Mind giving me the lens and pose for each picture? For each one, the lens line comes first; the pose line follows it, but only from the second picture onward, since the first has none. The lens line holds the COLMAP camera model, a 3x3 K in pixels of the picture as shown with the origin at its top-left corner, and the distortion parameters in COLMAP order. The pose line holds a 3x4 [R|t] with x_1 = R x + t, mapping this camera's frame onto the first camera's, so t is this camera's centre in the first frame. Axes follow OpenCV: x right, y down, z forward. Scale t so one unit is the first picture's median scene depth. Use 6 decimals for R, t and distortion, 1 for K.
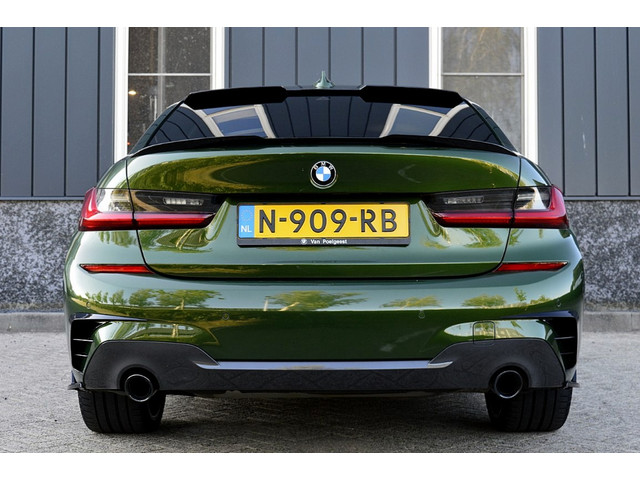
lens RADIAL K [[1080.6, 0, 320.0], [0, 1080.6, 240.0], [0, 0, 1]] dist [0.145306, 0.076355]
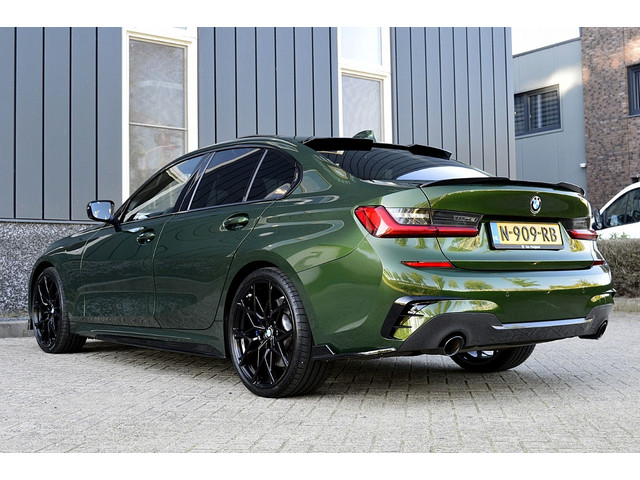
lens RADIAL K [[934.5, 0, 320.0], [0, 934.5, 240.0], [0, 0, 1]] dist [-0.019905, -0.007643]
pose [[0.765554, 0.015911, 0.643175, -1.102738], [0.004647, 0.999531, -0.030258, 0.030979], [-0.643355, 0.026153, 0.765121, 0.150798]]
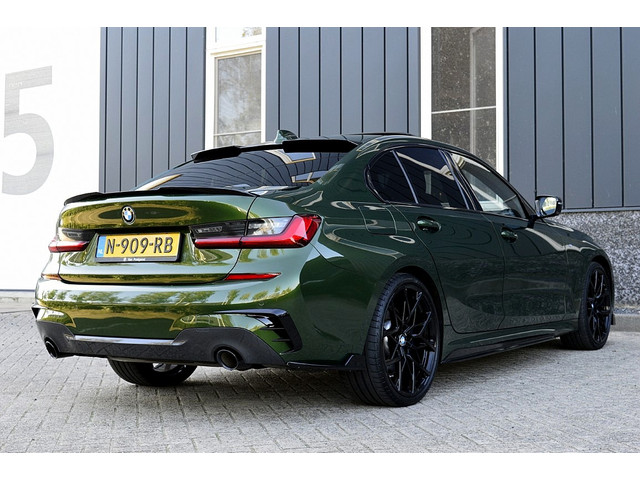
lens RADIAL K [[1058.7, 0, 320.0], [0, 1058.7, 240.0], [0, 0, 1]] dist [-0.061843, -0.109387]
pose [[0.831560, -0.018797, -0.555117, 1.029772], [0.015029, 0.999823, -0.011342, -0.005197], [0.555232, 0.001088, 0.831695, -0.082875]]
